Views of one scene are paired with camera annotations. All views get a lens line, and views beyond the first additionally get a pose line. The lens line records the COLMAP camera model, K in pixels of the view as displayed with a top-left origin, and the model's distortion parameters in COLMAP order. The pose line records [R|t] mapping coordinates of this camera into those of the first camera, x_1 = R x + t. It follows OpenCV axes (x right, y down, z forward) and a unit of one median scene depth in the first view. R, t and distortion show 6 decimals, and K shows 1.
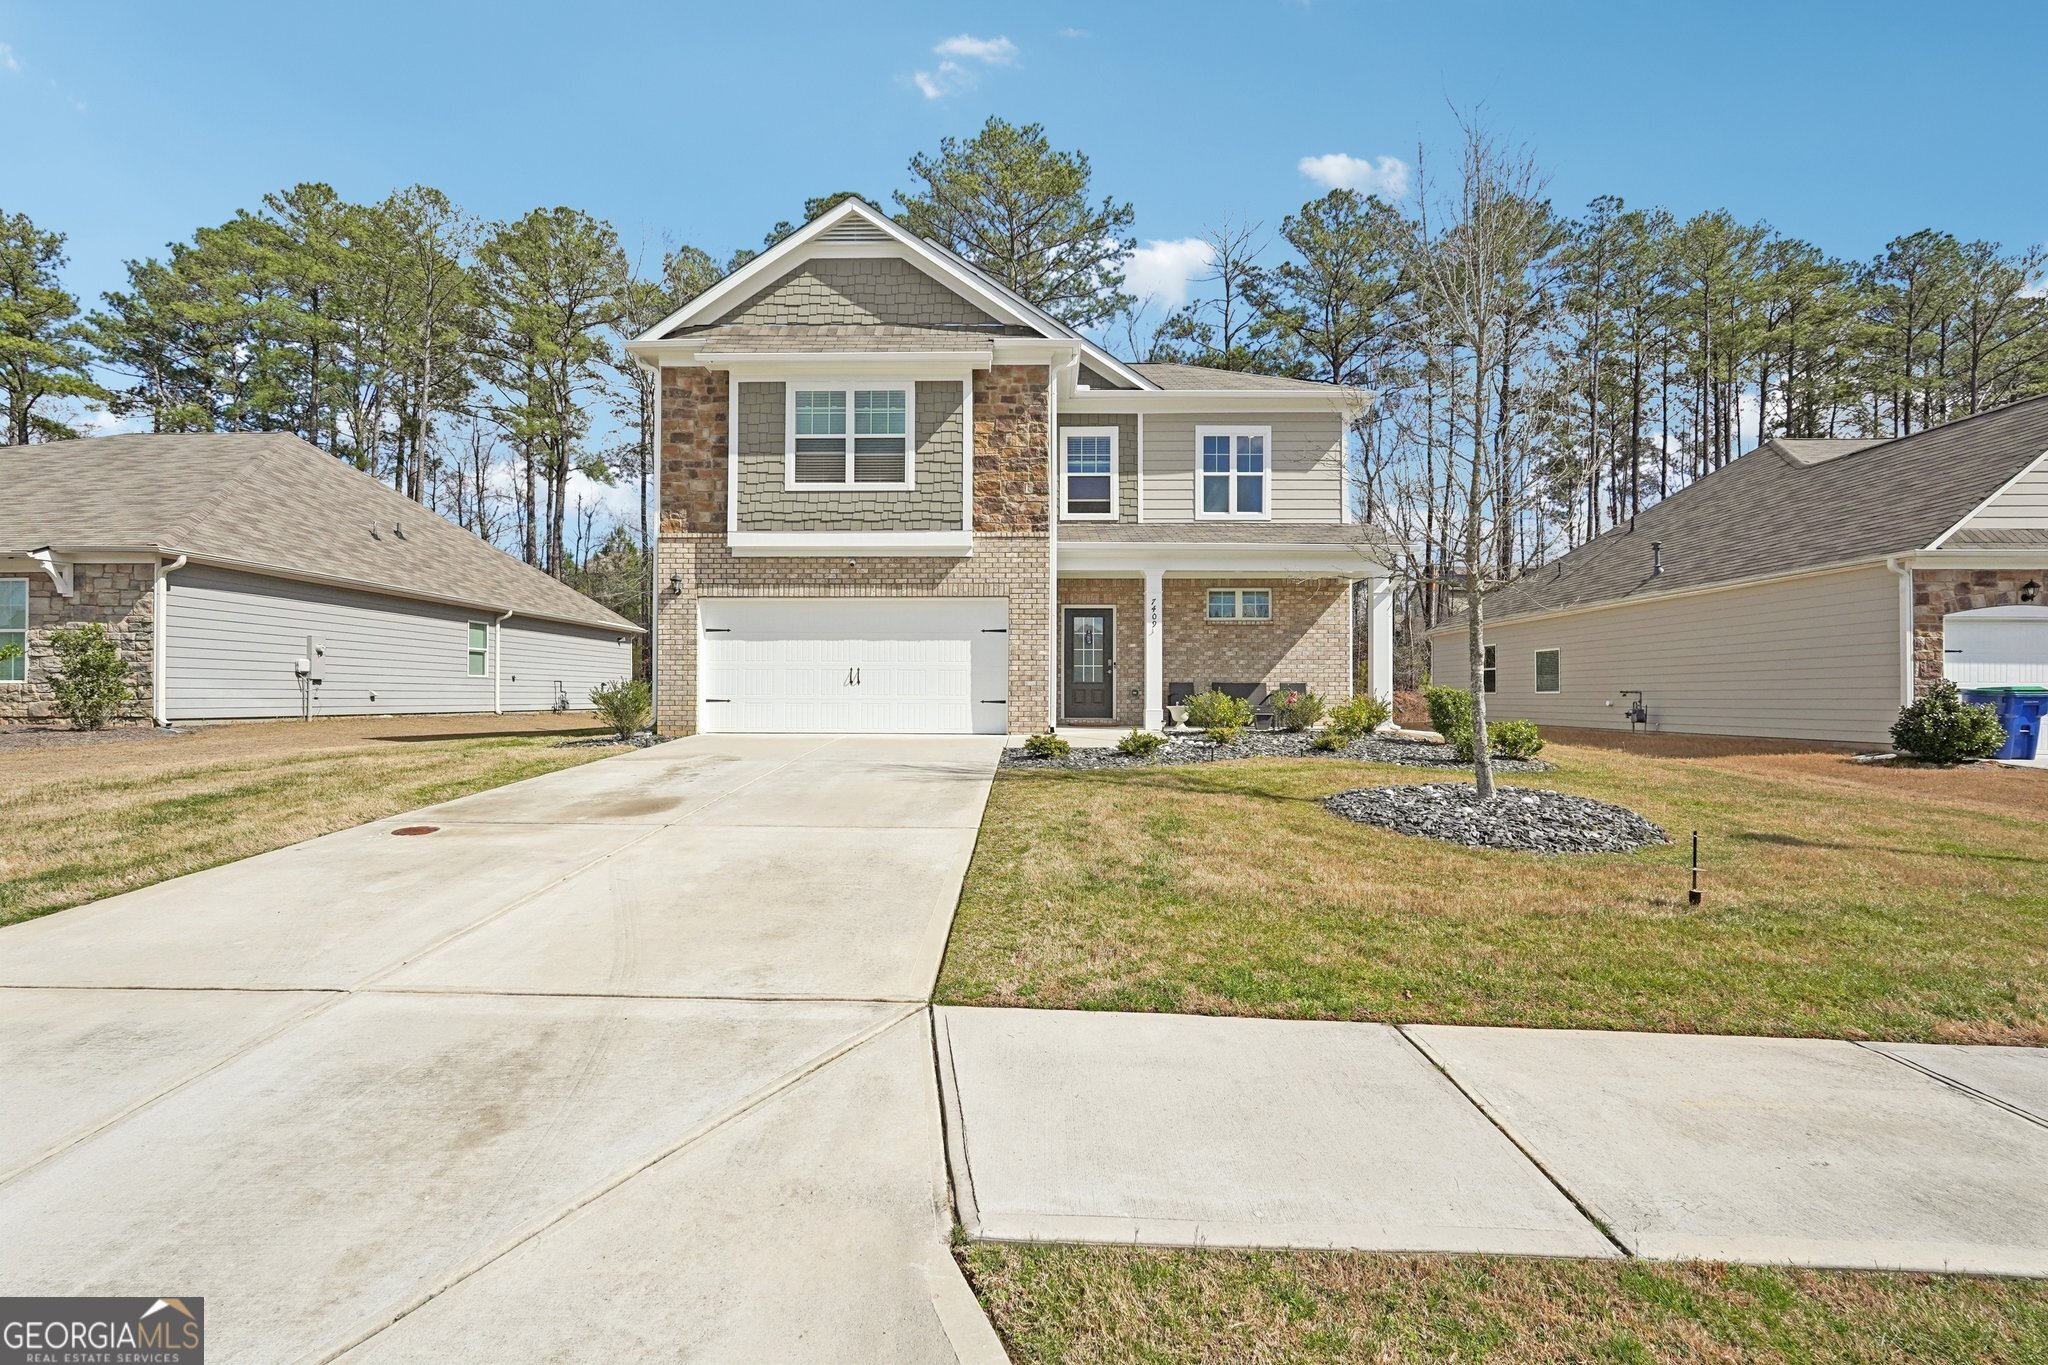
lens RADIAL K [[896.8, 0, 1020.2], [0, 896.8, 694.3], [0, 0, 1]] dist [-0.013731, 0.000138]
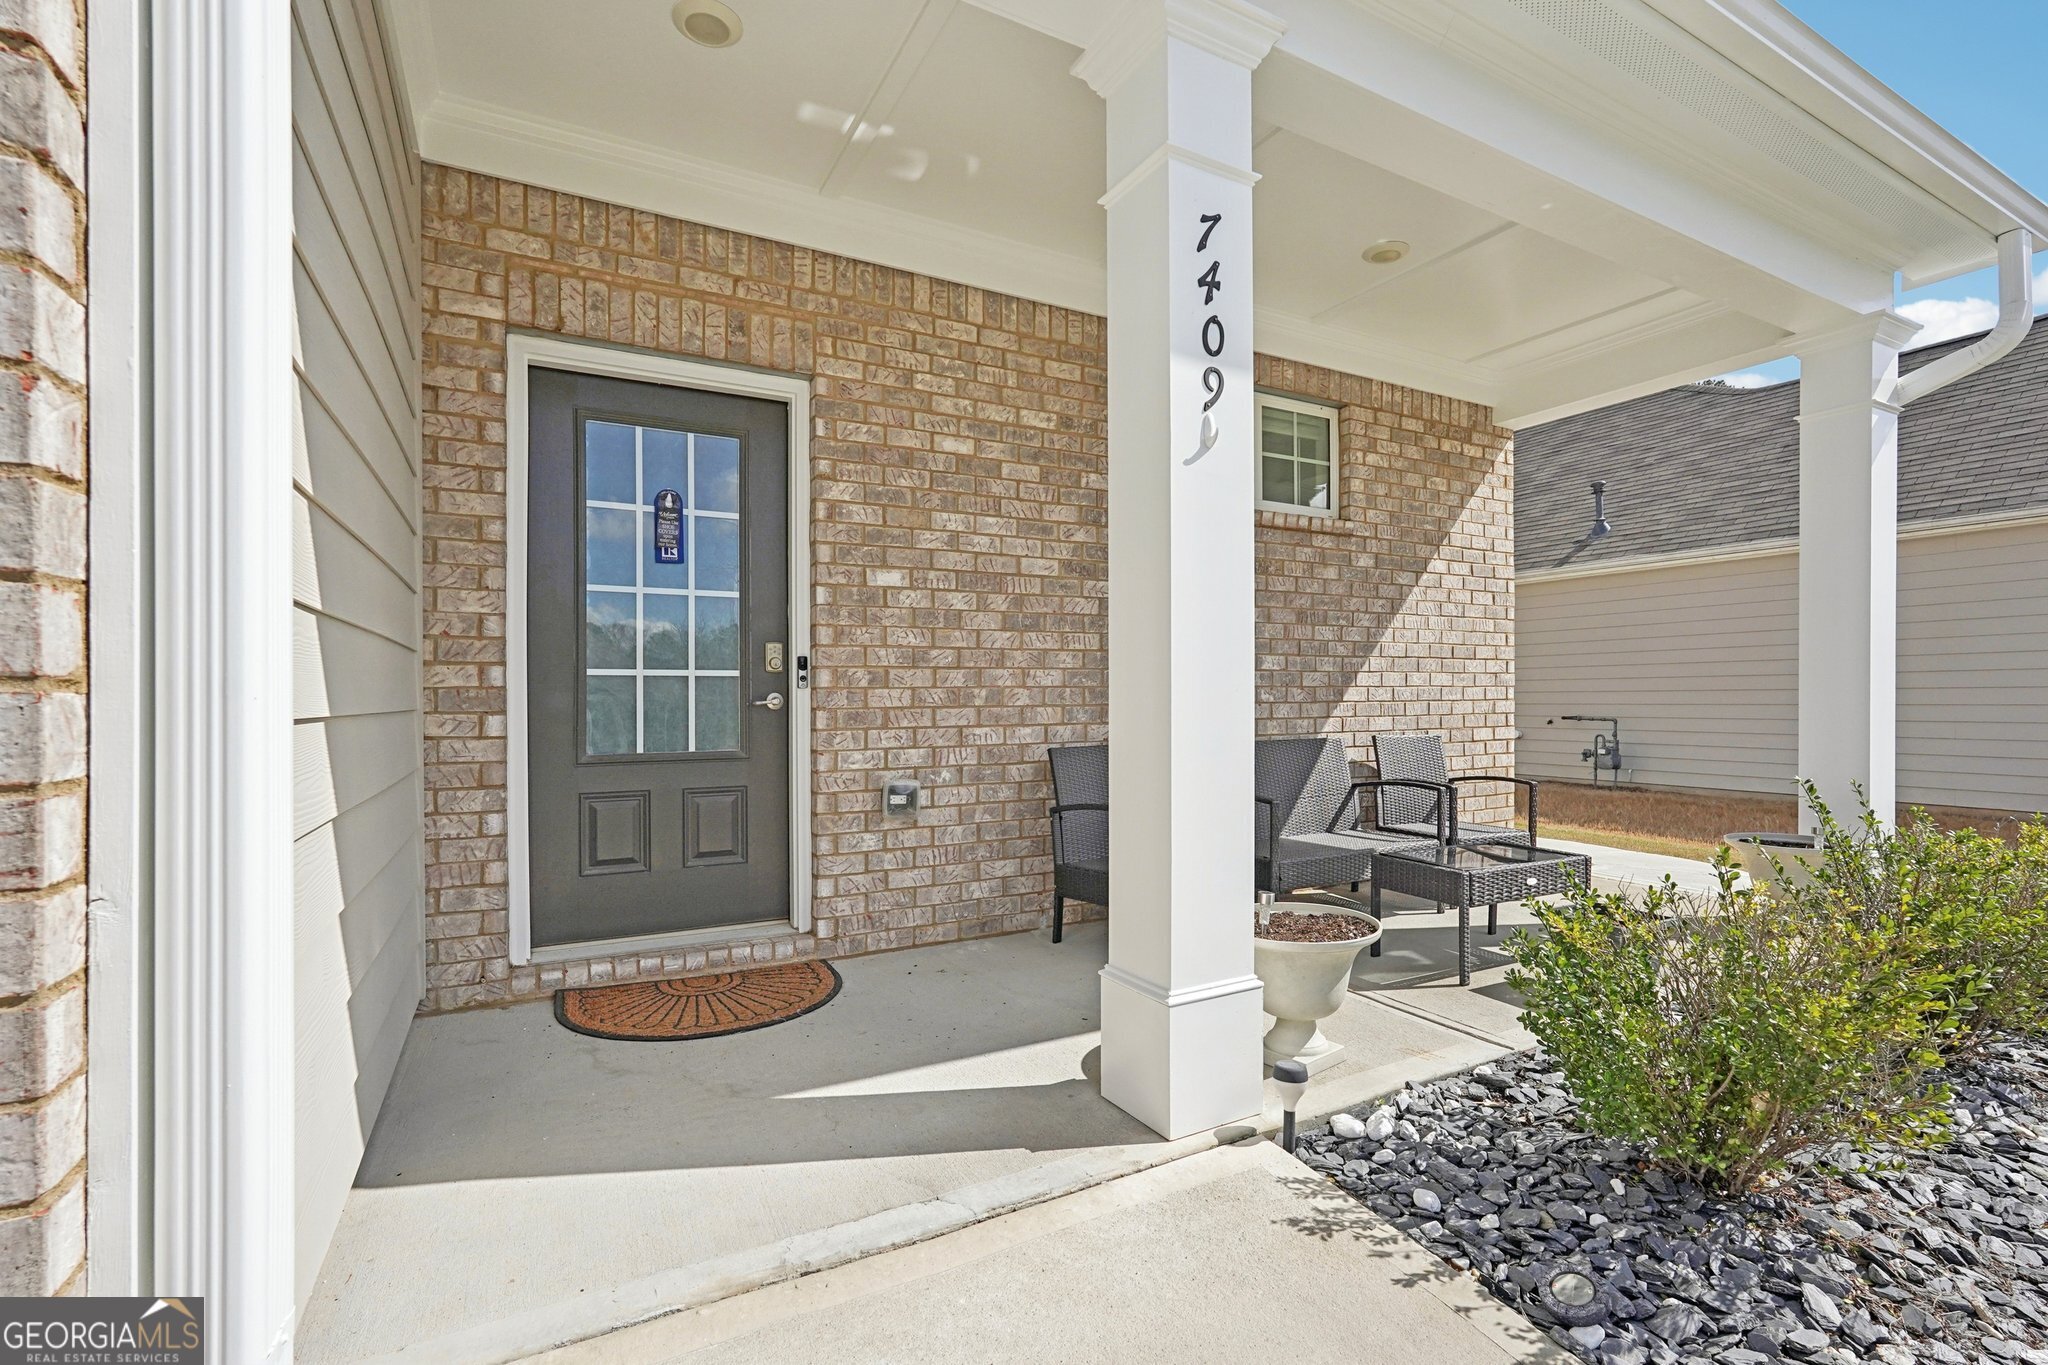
lens RADIAL K [[906.4, 0, 1029.0], [0, 906.4, 690.8], [0, 0, 1]] dist [-0.005550, 0.000305]
pose [[0.868769, -0.001746, 0.495214, 0.054567], [0.002237, 0.999997, -0.000399, -0.031483], [-0.495212, 0.001455, 0.868771, 0.913480]]
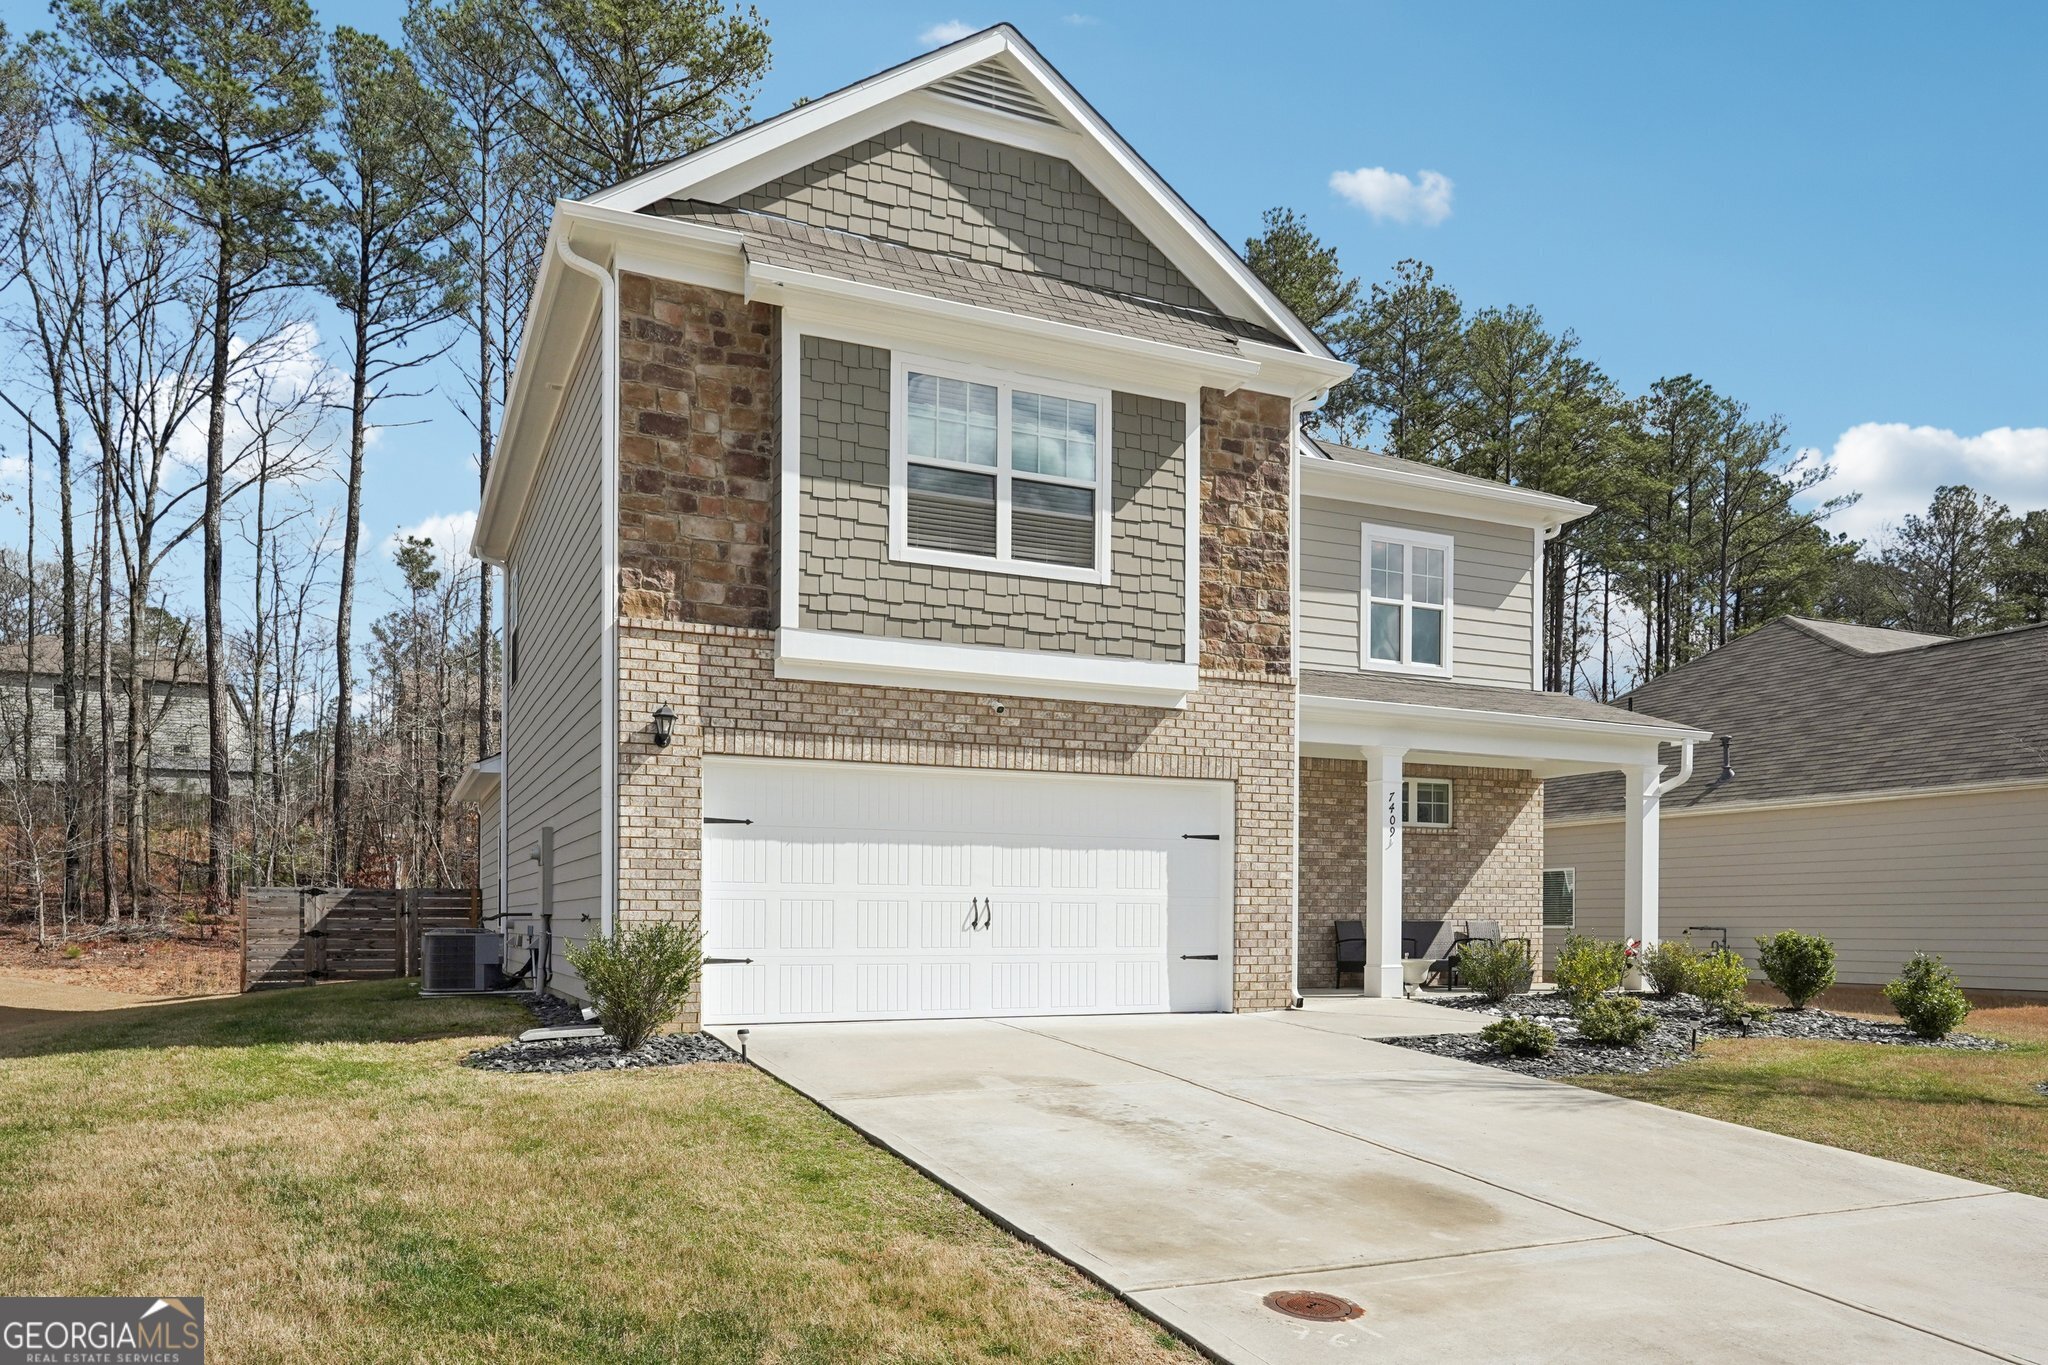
lens RADIAL K [[1394.5, 0, 1019.1], [0, 1394.5, 919.9], [0, 0, 1]] dist [0.012481, 0.000730]
pose [[0.904783, 0.001534, 0.425870, -0.526015], [-0.004328, 0.999975, 0.005593, -0.020905], [-0.425850, -0.006903, 0.904767, 0.221113]]
